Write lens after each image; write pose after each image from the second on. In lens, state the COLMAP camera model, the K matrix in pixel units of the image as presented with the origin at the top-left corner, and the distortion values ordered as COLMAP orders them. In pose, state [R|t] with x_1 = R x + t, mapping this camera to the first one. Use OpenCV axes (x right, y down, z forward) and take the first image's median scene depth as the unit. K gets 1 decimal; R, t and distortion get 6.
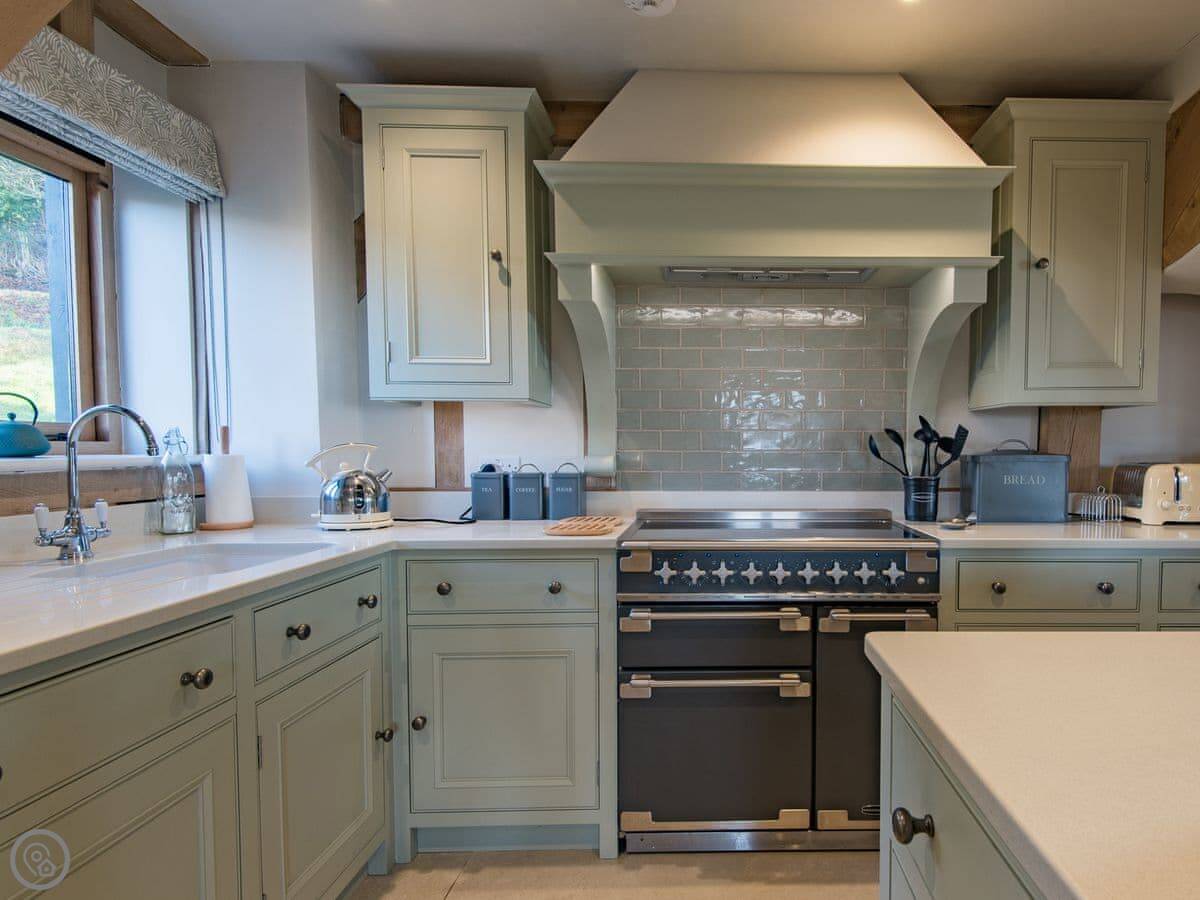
lens RADIAL K [[621.4, 0, 601.8], [0, 621.4, 488.2], [0, 0, 1]] dist [0.003686, -0.000118]
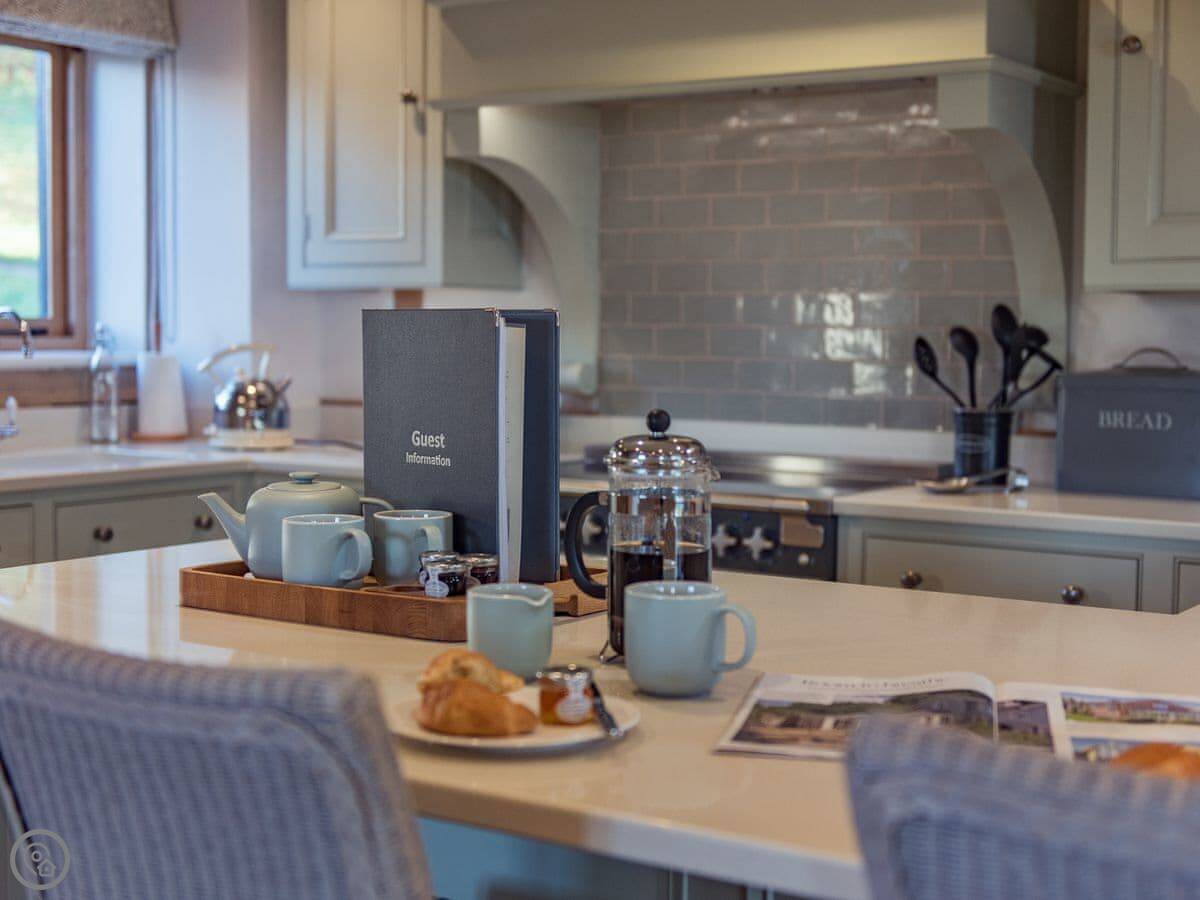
lens RADIAL K [[1781.1, 0, 600.0], [0, 1781.1, 450.0], [0, 0, 1]] dist [-0.010958, -0.001504]
pose [[0.813561, 0.047907, -0.579503, 1.289816], [-0.038568, 0.998851, 0.028429, -0.014960], [0.580199, -0.000779, 0.814474, -0.629016]]
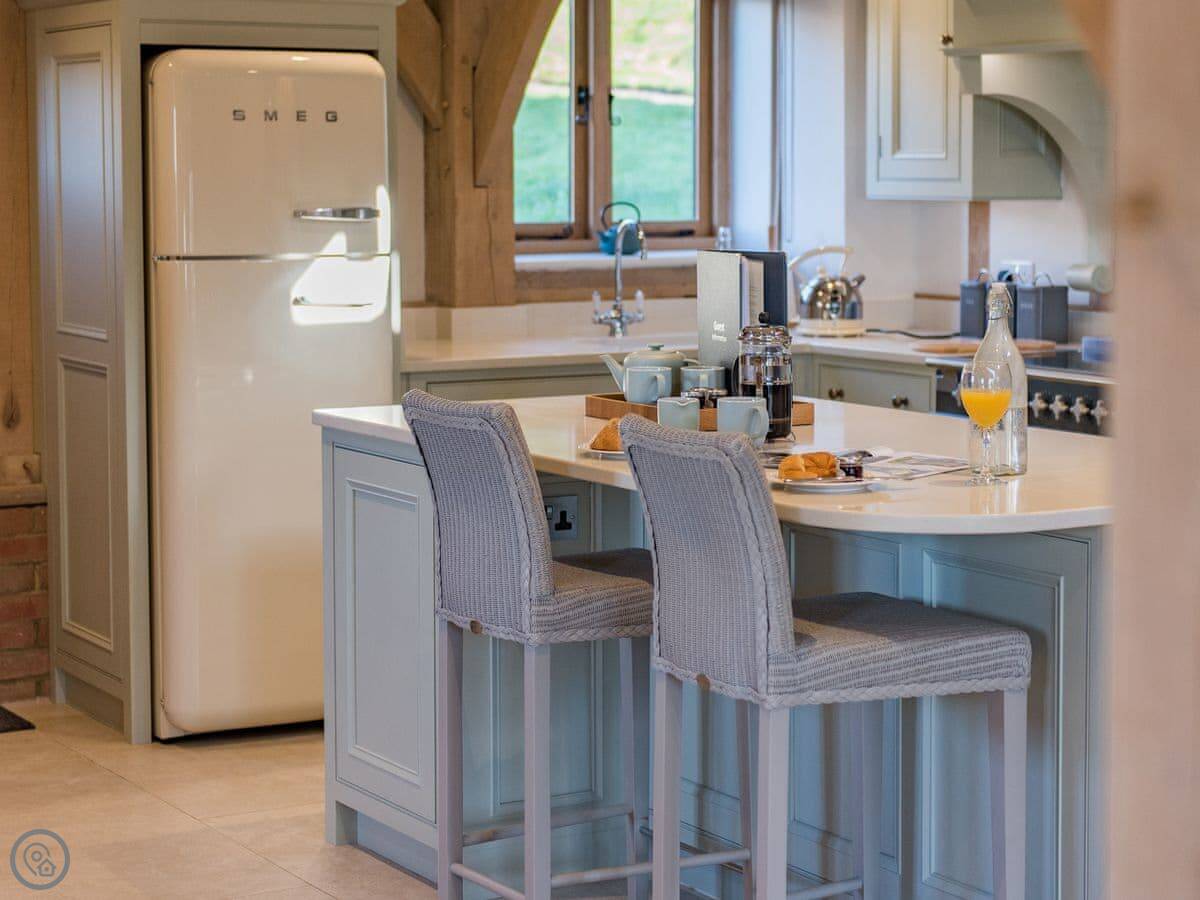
lens RADIAL K [[2655.9, 0, 600.0], [0, 2655.9, 450.0], [0, 0, 1]] dist [-0.069616, -0.160221]
pose [[0.477844, 0.093218, -0.873485, 2.944039], [-0.039748, 0.995630, 0.084509, -0.087001], [0.877545, -0.005662, 0.479461, -1.255070]]
